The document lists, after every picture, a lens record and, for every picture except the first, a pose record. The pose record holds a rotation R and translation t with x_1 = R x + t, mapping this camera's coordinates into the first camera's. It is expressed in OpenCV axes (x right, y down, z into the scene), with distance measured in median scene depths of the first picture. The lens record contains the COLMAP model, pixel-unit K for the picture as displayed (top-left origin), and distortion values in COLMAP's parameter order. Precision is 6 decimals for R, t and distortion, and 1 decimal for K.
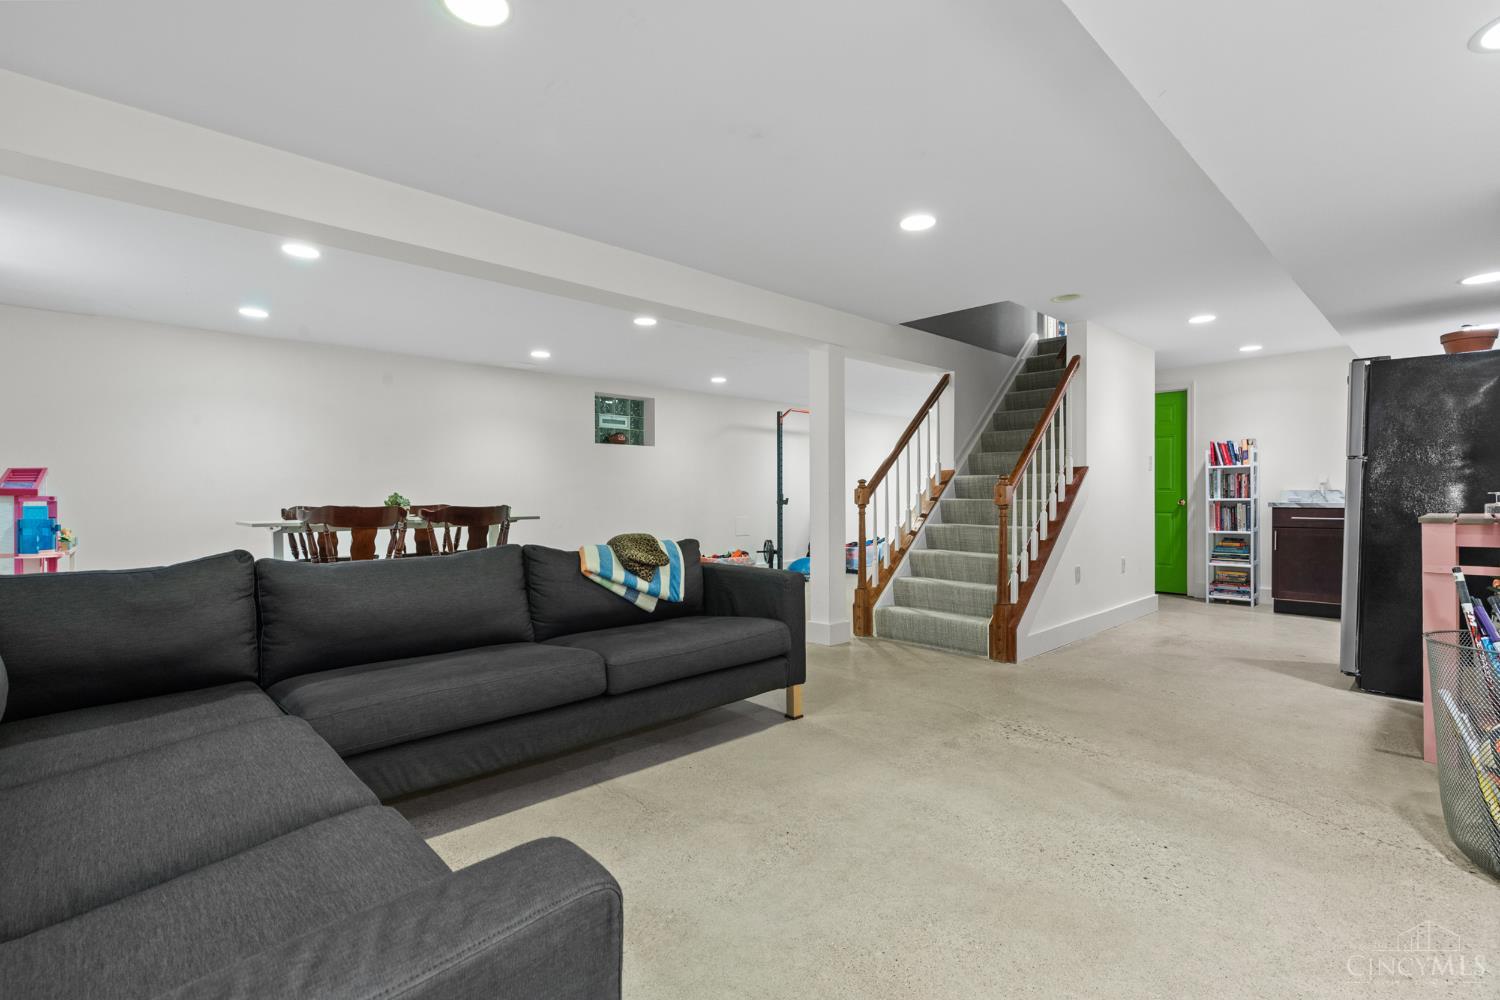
lens RADIAL K [[672.4, 0, 744.3], [0, 672.4, 501.8], [0, 0, 1]] dist [0.002953, -0.001087]
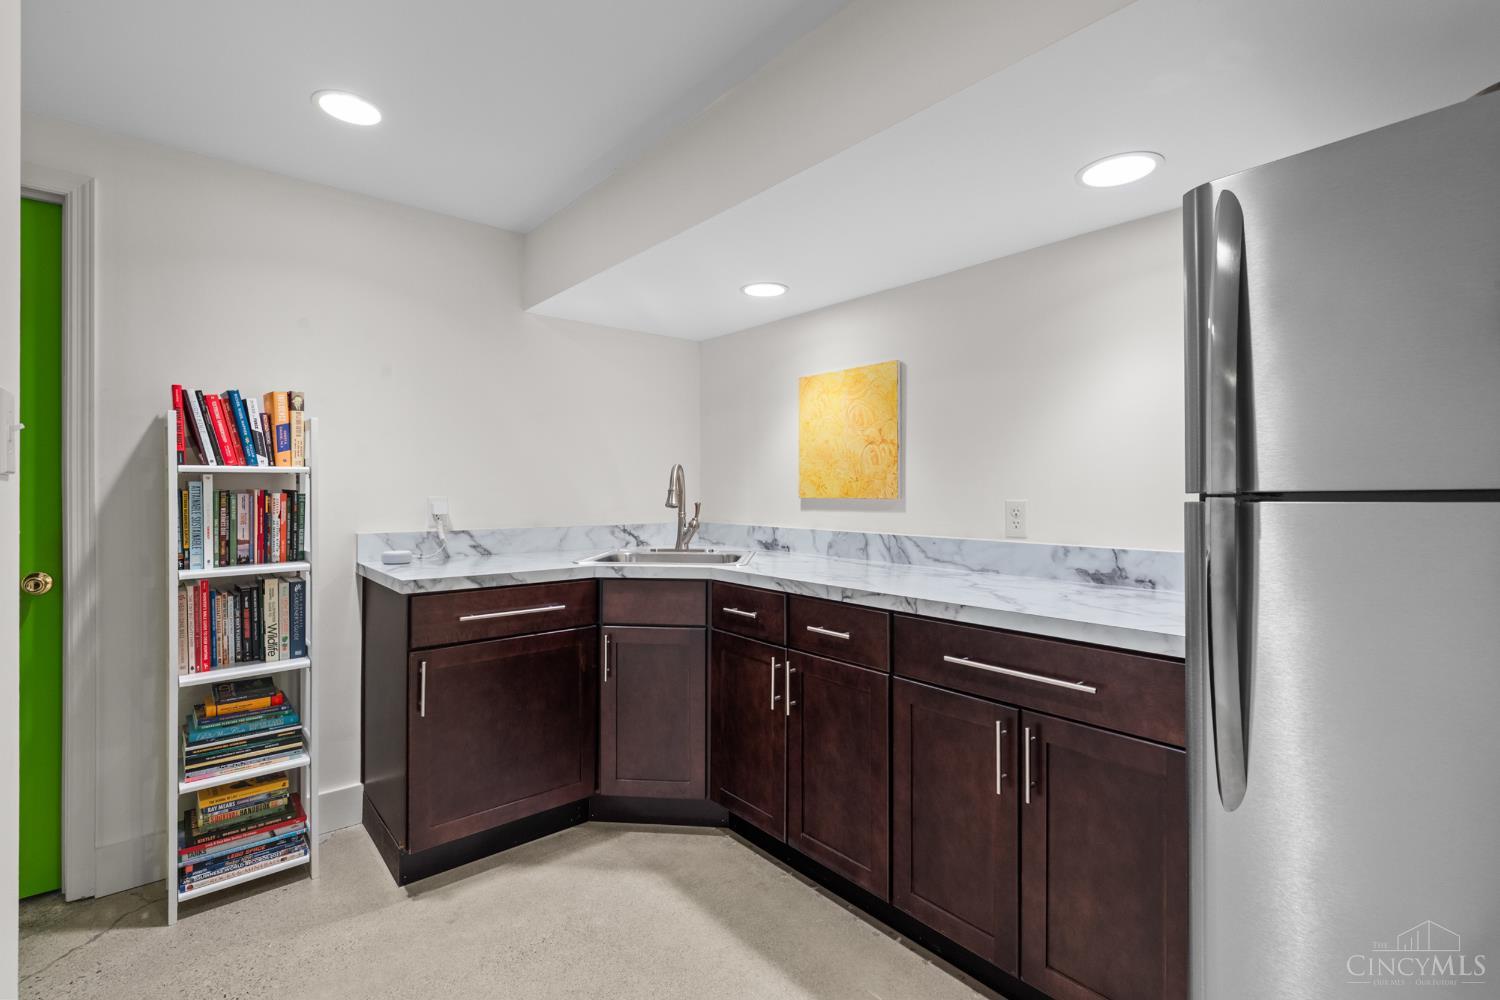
lens RADIAL K [[672.4, 0, 743.2], [0, 672.4, 498.8], [0, 0, 1]] dist [0.002953, -0.001087]
pose [[0.042991, 0.000956, 0.999075, 0.405875], [0.003512, 0.999993, -0.001108, -0.036695], [-0.999069, 0.003556, 0.042988, 0.743051]]
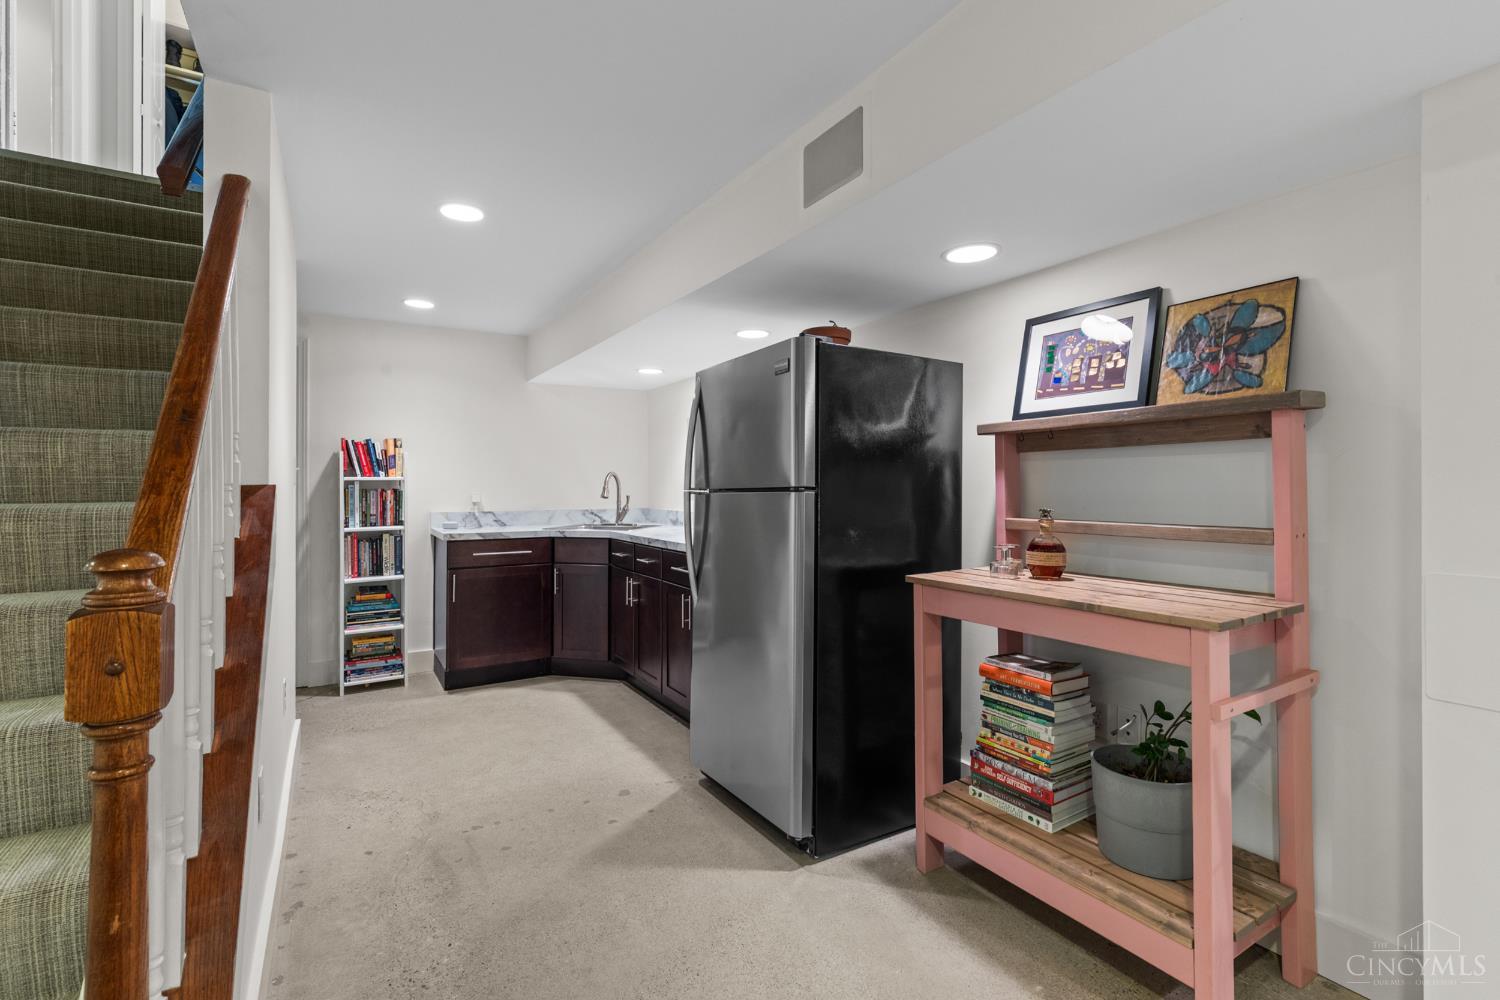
lens RADIAL K [[672.4, 0, 748.8], [0, 672.4, 491.5], [0, 0, 1]] dist [0.002953, -0.001087]
pose [[0.195785, 0.004525, 0.980636, 0.151143], [0.005637, 0.999968, -0.005740, -0.033791], [-0.980631, 0.006651, 0.195754, 0.512484]]
